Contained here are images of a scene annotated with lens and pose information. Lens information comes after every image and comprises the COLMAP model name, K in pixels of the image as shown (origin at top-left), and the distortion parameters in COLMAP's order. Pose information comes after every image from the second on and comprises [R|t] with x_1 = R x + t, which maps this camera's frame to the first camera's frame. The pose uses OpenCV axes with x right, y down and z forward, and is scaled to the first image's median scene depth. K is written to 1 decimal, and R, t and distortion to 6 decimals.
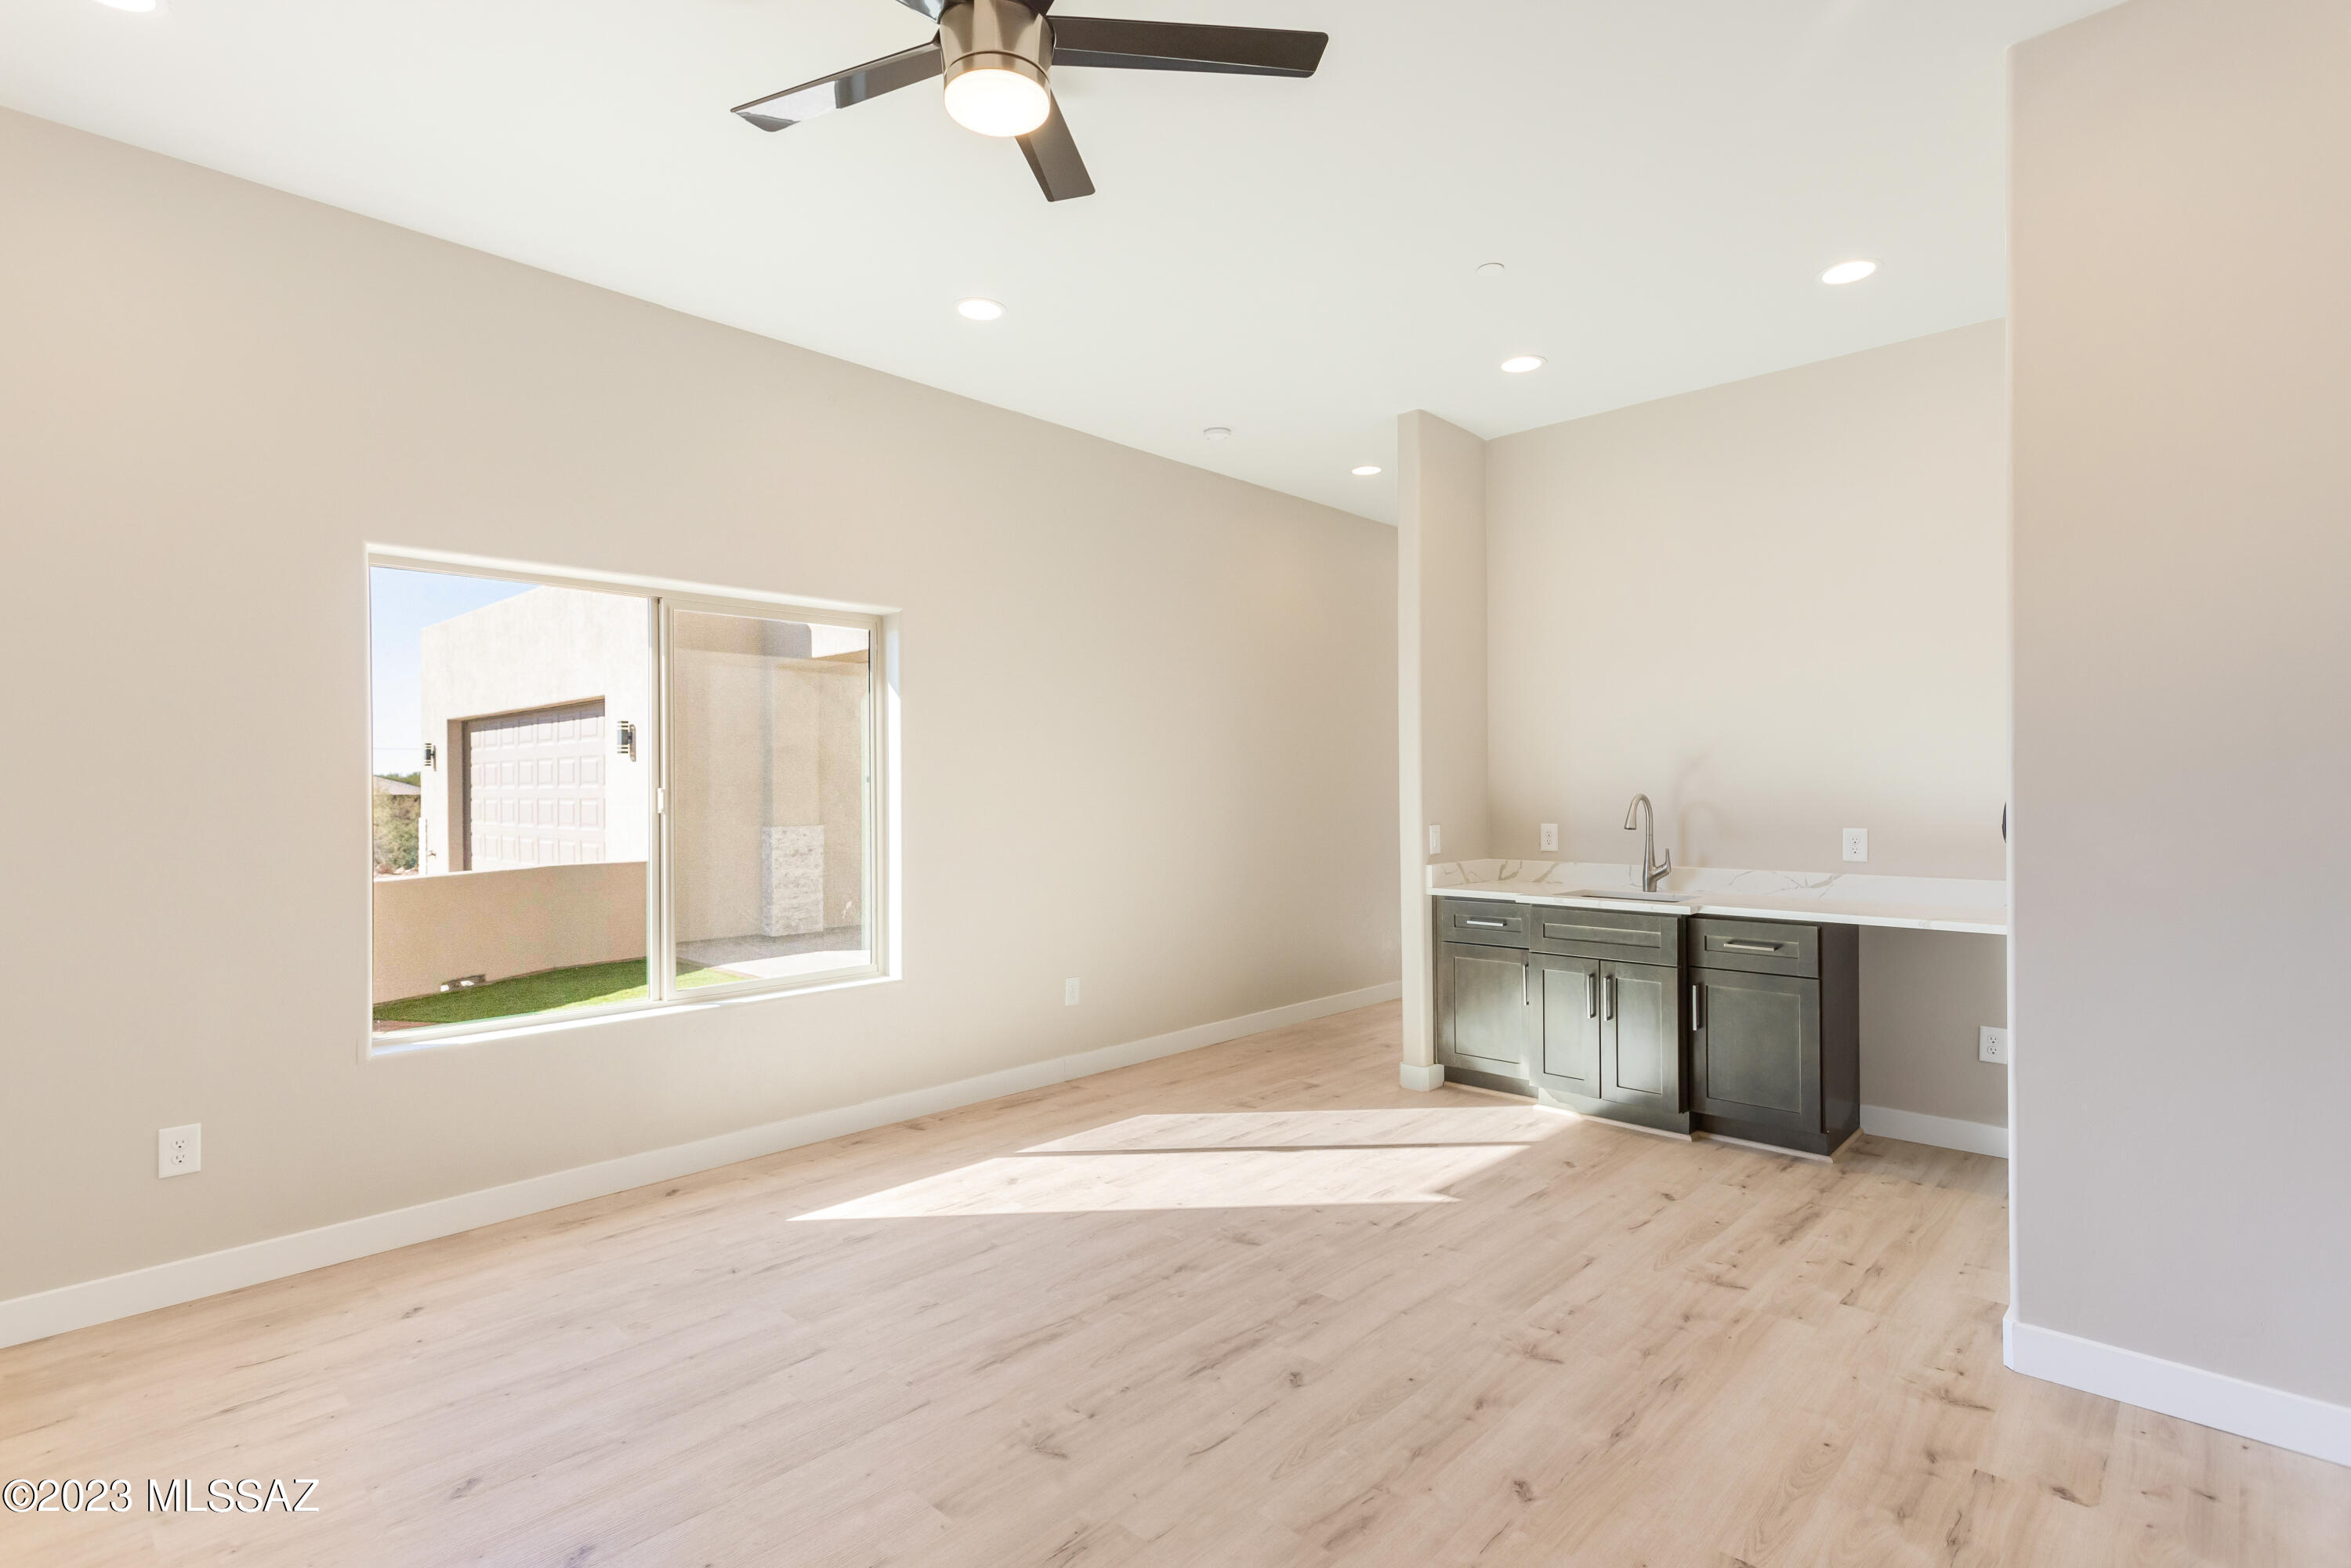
lens RADIAL K [[1140.3, 0, 1172.1], [0, 1140.3, 787.6], [0, 0, 1]] dist [0.011270, 0.000821]
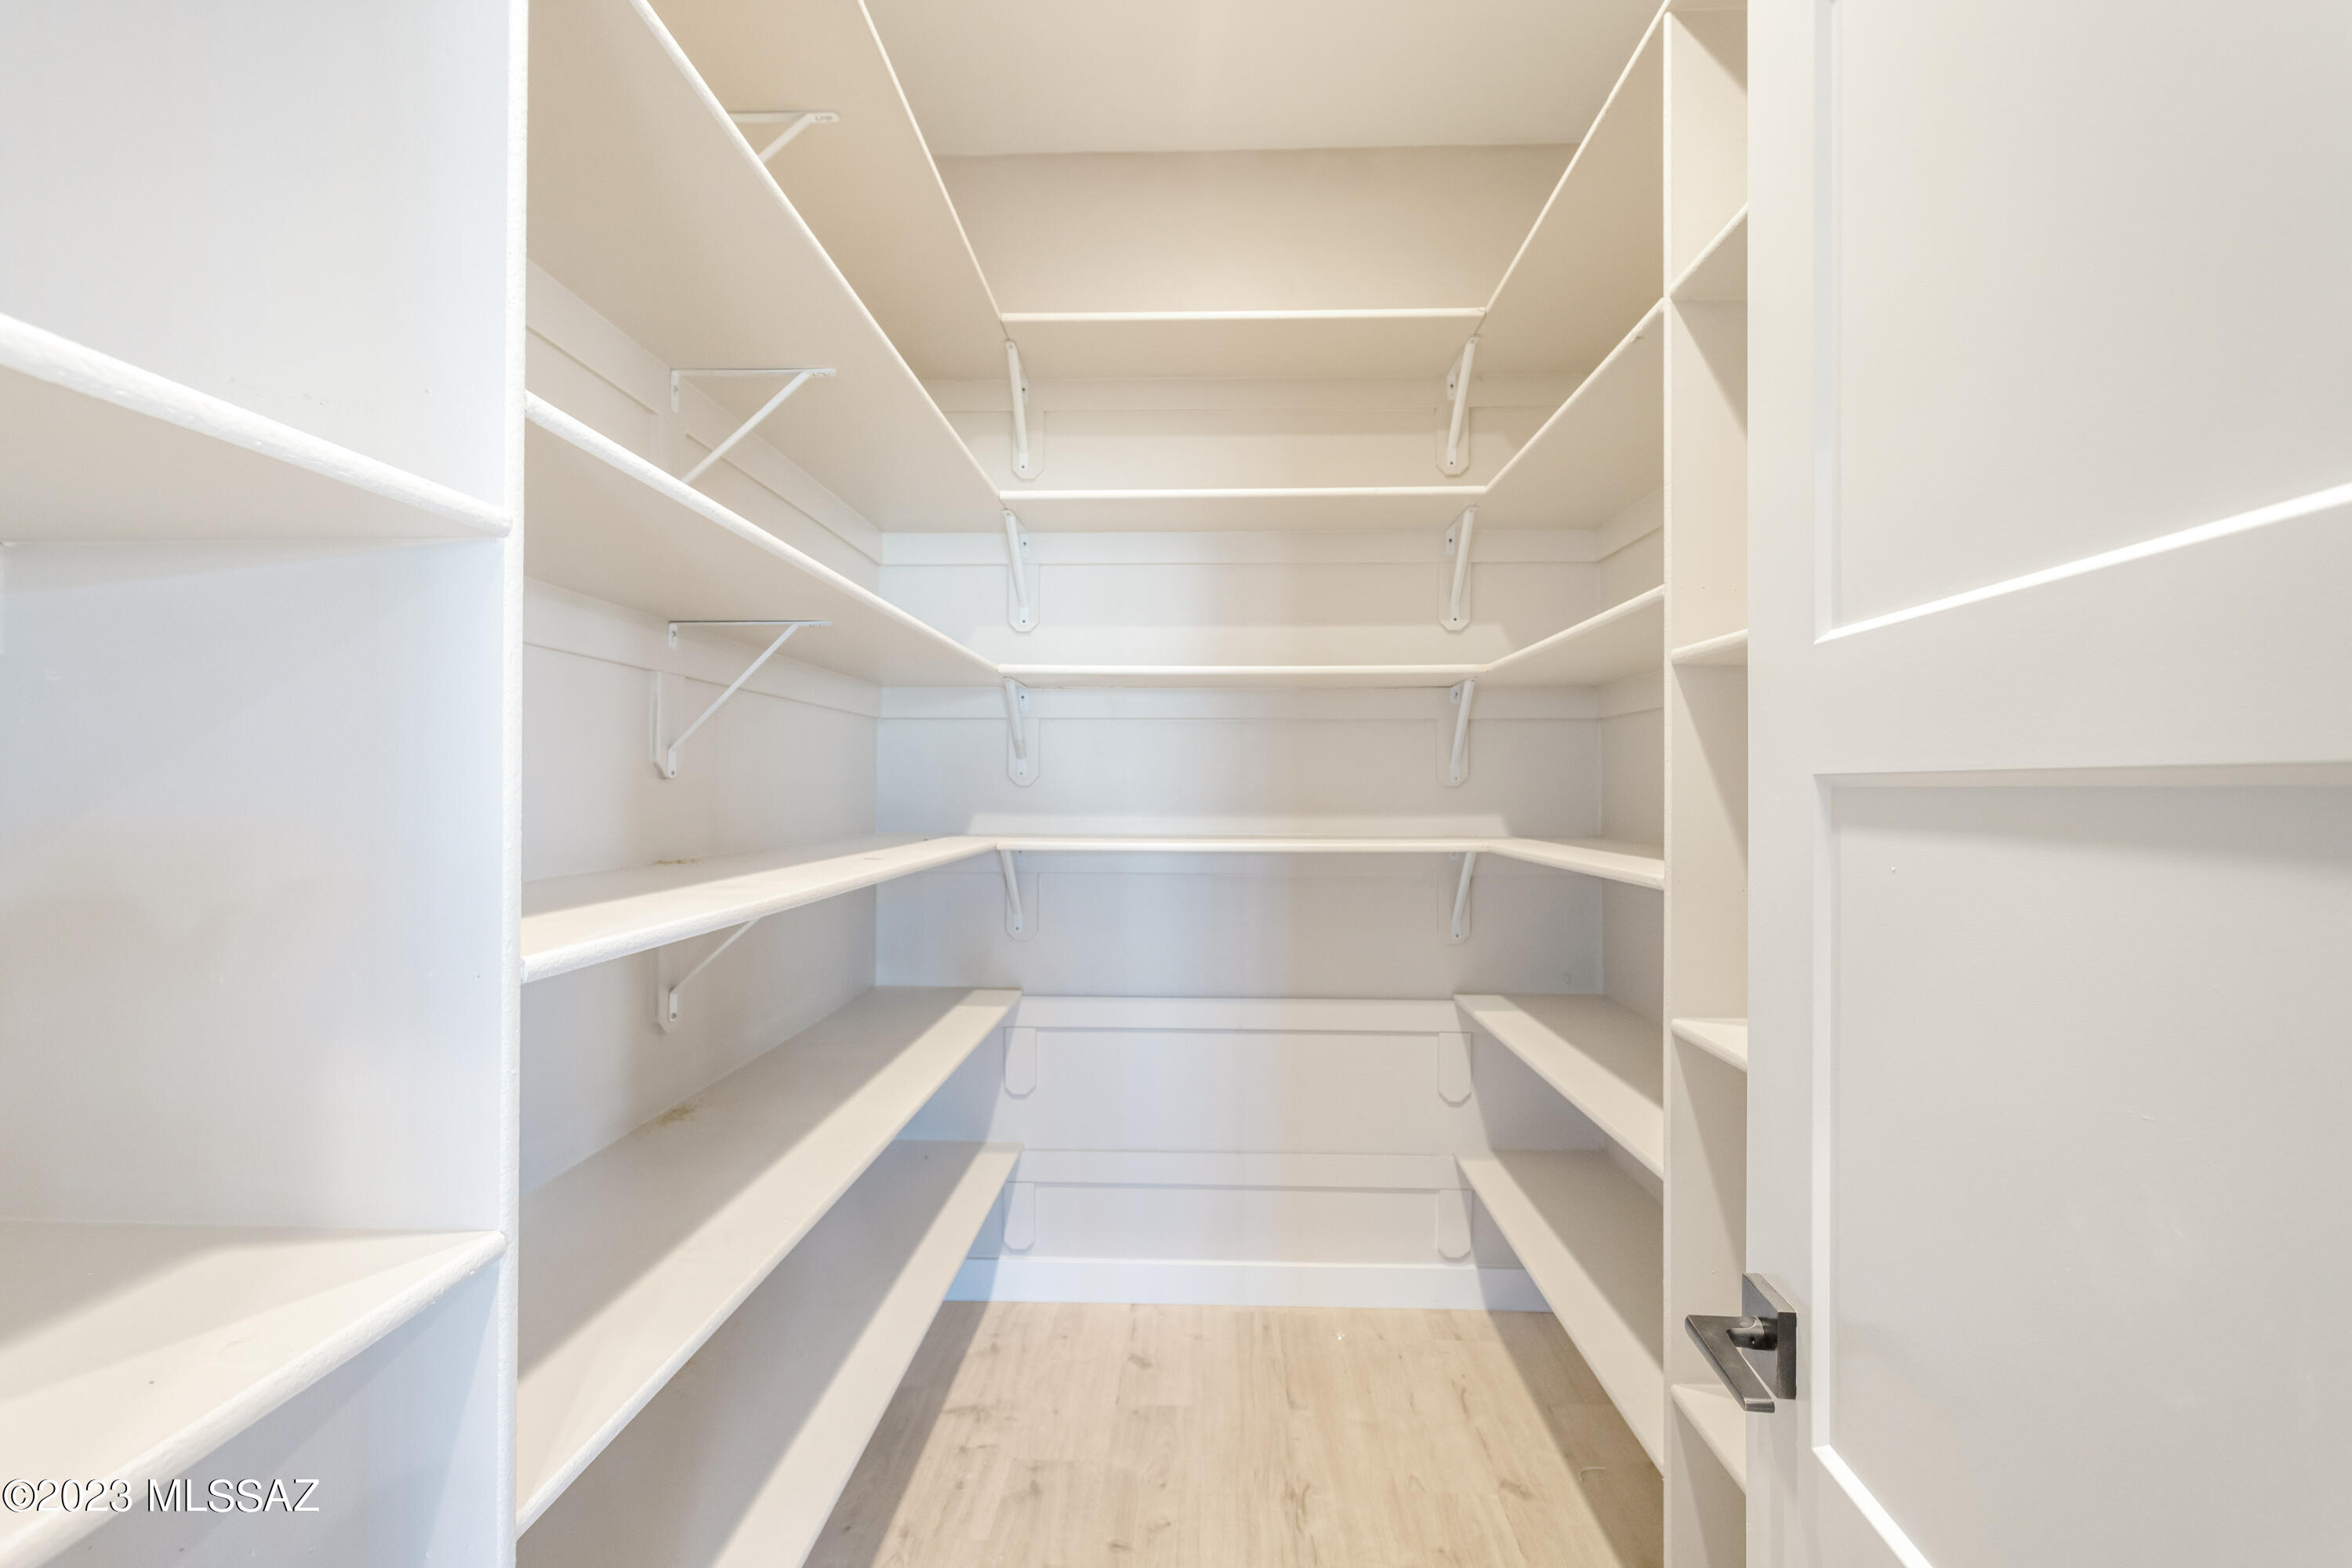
lens RADIAL K [[1140.8, 0, 1174.2], [0, 1140.8, 781.6], [0, 0, 1]] dist [0.011270, 0.000821]
pose [[-0.753315, -0.013355, -0.657524, 0.792783], [-0.011156, 0.999909, -0.007527, -0.007511], [0.657565, 0.001665, -0.753396, 1.764846]]
